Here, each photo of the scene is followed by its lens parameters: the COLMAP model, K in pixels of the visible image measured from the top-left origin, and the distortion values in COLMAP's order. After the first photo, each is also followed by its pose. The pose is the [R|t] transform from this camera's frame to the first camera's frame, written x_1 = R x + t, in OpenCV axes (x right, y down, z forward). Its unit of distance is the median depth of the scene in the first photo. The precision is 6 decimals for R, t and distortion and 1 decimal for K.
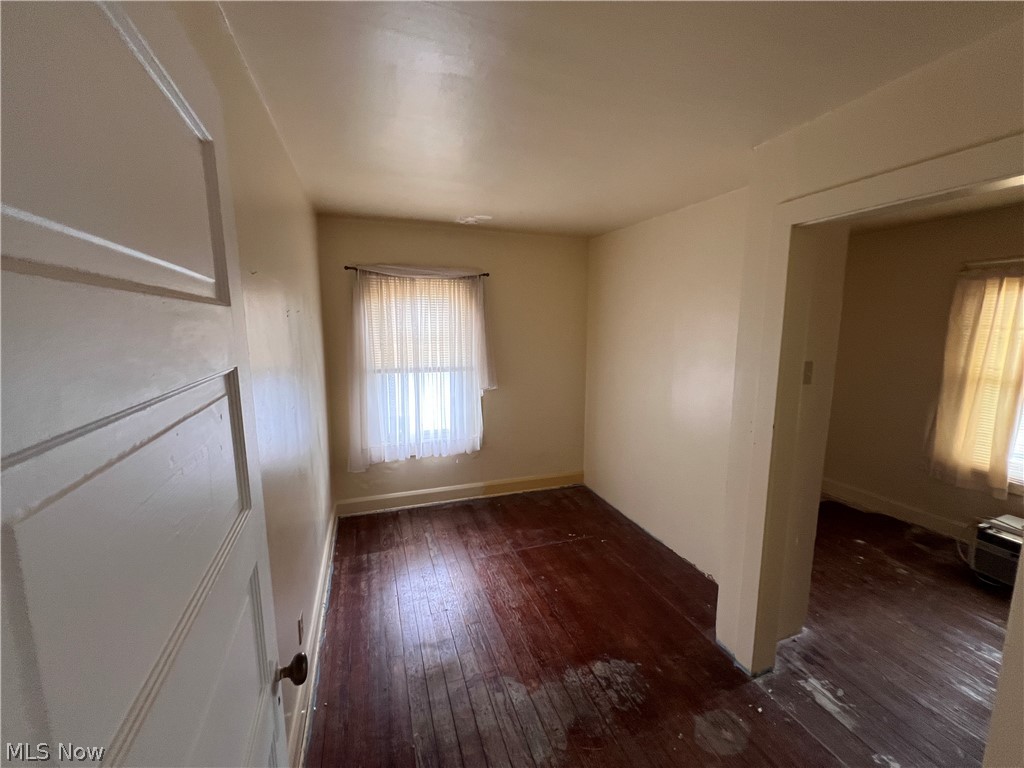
lens RADIAL K [[409.1, 0, 509.0], [0, 409.1, 389.5], [0, 0, 1]] dist [0.000627, 0.000222]
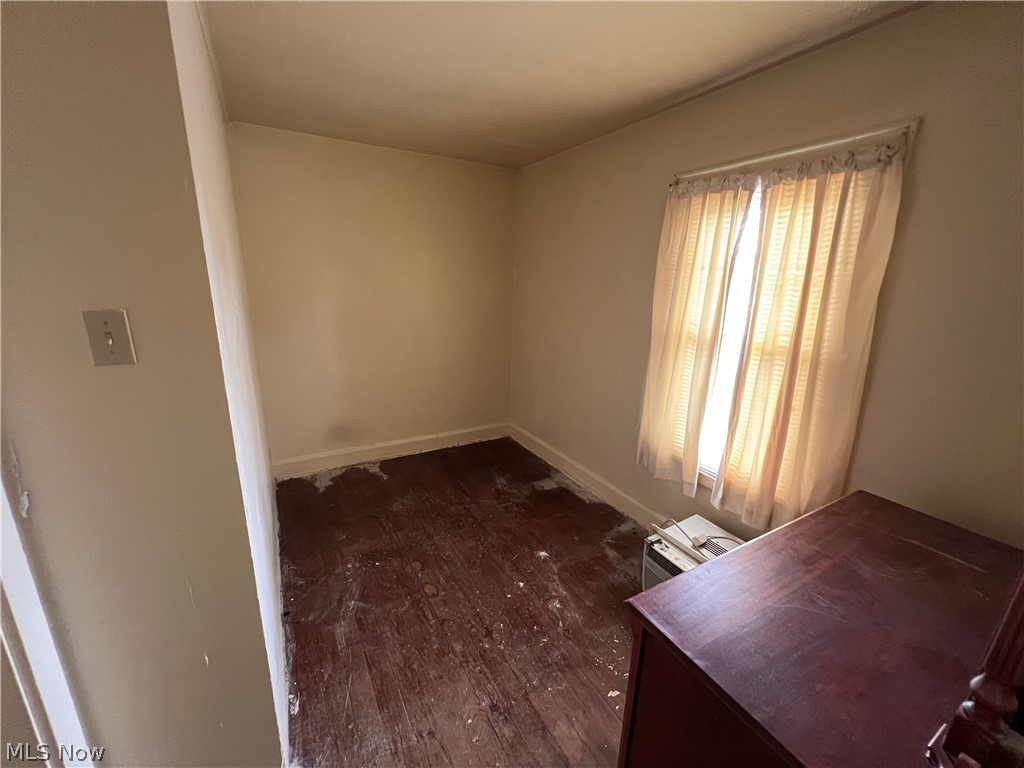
lens RADIAL K [[413.4, 0, 512.4], [0, 413.4, 382.5], [0, 0, 1]] dist [-0.002477, -0.000062]
pose [[0.982078, -0.025342, 0.186765, 0.731812], [0.004864, 0.993997, 0.109297, -0.028873], [-0.188414, -0.106430, 0.976306, 0.328082]]
